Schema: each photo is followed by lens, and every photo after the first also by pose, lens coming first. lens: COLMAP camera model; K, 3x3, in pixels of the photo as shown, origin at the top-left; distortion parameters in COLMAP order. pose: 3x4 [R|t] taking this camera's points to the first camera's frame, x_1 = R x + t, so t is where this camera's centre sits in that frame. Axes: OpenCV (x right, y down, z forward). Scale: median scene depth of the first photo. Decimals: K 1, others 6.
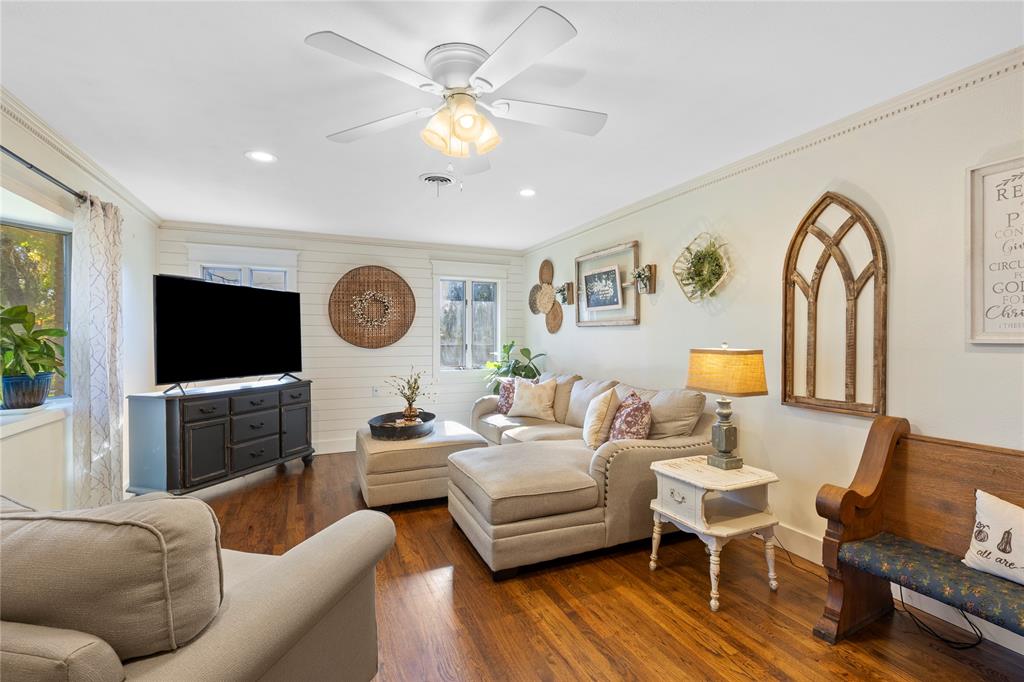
lens RADIAL K [[462.2, 0, 510.3], [0, 462.2, 343.9], [0, 0, 1]] dist [-0.000452, -0.000690]
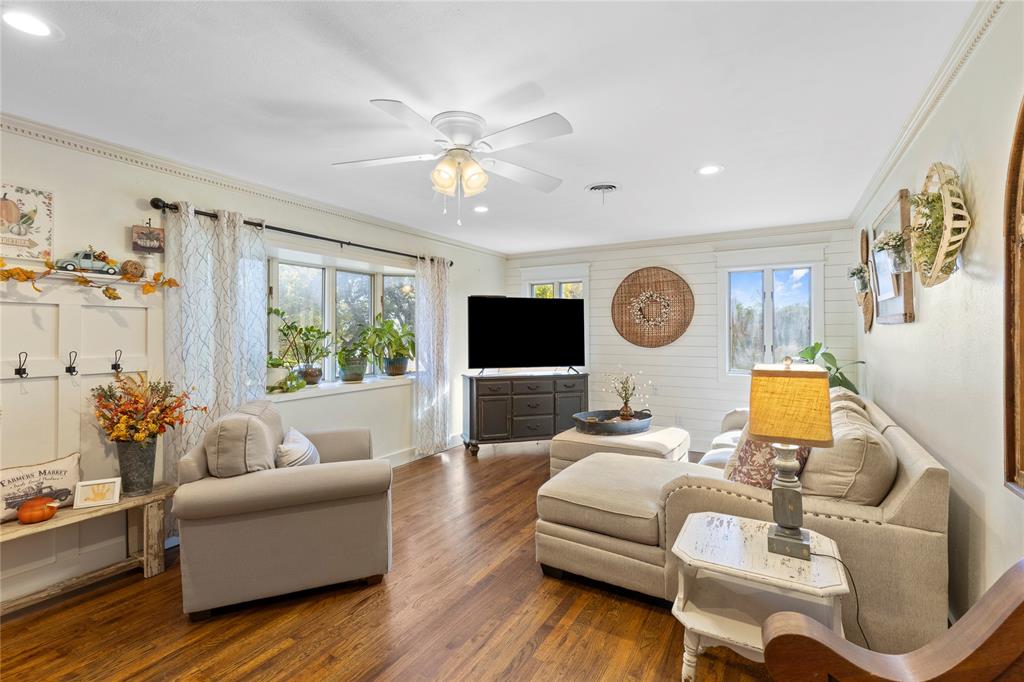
lens RADIAL K [[462.2, 0, 505.0], [0, 462.2, 332.8], [0, 0, 1]] dist [-0.000452, -0.000690]
pose [[0.579718, 0.000268, -0.814817, 0.485778], [-0.009588, 0.999933, -0.006492, -0.018262], [0.814761, 0.011576, 0.579682, 0.193439]]
